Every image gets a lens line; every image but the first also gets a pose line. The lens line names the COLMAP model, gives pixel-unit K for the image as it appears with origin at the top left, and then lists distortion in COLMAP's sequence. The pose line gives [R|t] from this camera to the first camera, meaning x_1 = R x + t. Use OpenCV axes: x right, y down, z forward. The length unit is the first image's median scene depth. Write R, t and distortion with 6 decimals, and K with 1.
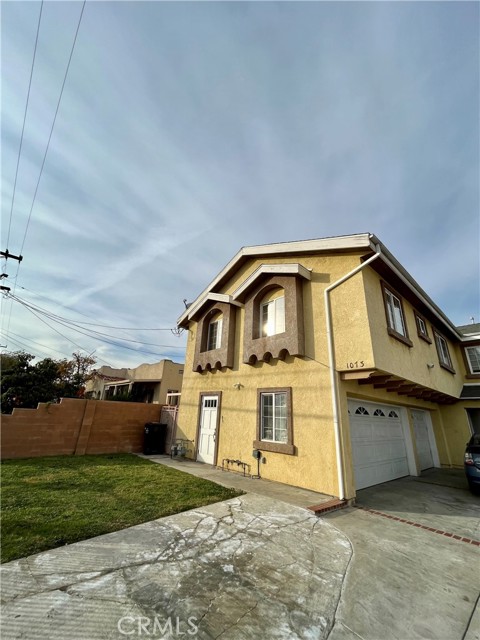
lens RADIAL K [[259.3, 0, 239.3], [0, 259.3, 316.8], [0, 0, 1]] dist [-0.003497, 0.000025]
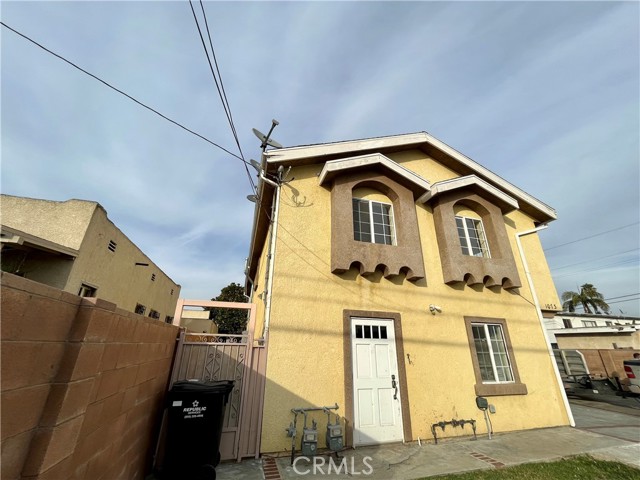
lens RADIAL K [[259.3, 0, 319.8], [0, 259.3, 241.1], [0, 0, 1]] dist [-0.003497, 0.000025]
pose [[0.440439, 0.305562, 0.844183, -0.871768], [-0.318473, 0.932324, -0.171308, 0.347383], [-0.839398, -0.193399, 0.507945, 1.041241]]
